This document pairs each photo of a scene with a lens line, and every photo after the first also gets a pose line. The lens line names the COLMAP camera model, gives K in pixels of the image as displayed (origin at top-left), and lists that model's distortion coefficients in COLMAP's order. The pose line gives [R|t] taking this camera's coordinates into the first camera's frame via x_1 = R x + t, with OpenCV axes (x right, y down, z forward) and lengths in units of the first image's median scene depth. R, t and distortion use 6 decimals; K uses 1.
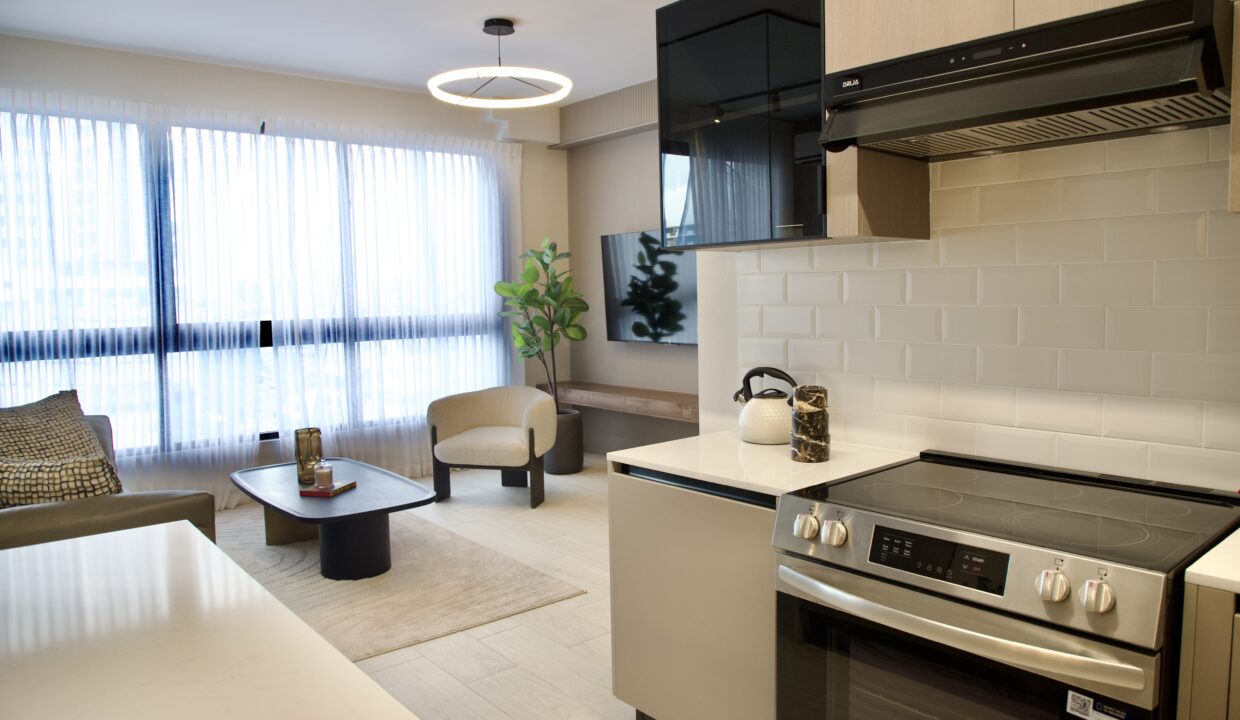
lens RADIAL K [[807.0, 0, 620.0], [0, 807.0, 360.0], [0, 0, 1]] dist [-0.100087, 0.000055]
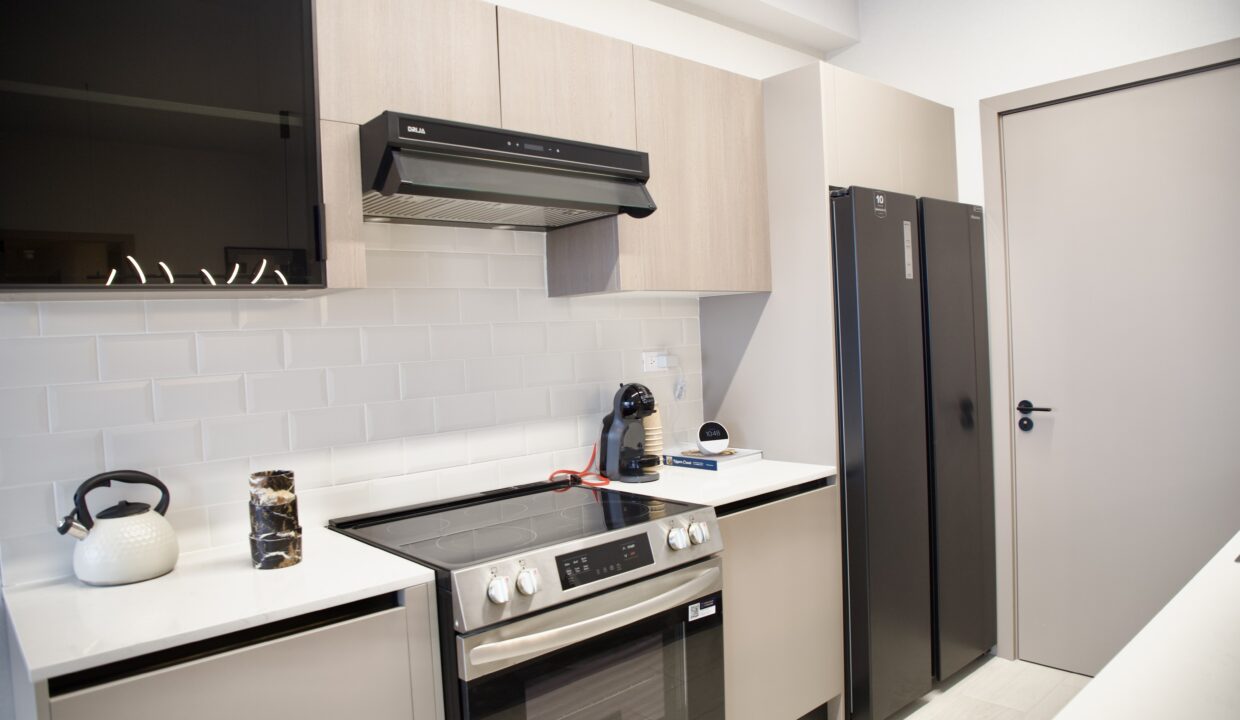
lens RADIAL K [[807.0, 0, 620.0], [0, 807.0, 360.0], [0, 0, 1]] dist [-0.100087, 0.000055]
pose [[-0.036351, -0.008201, 0.999305, -0.609259], [0.127944, 0.991699, 0.012793, -0.047505], [-0.991115, 0.128321, -0.035000, 0.732300]]
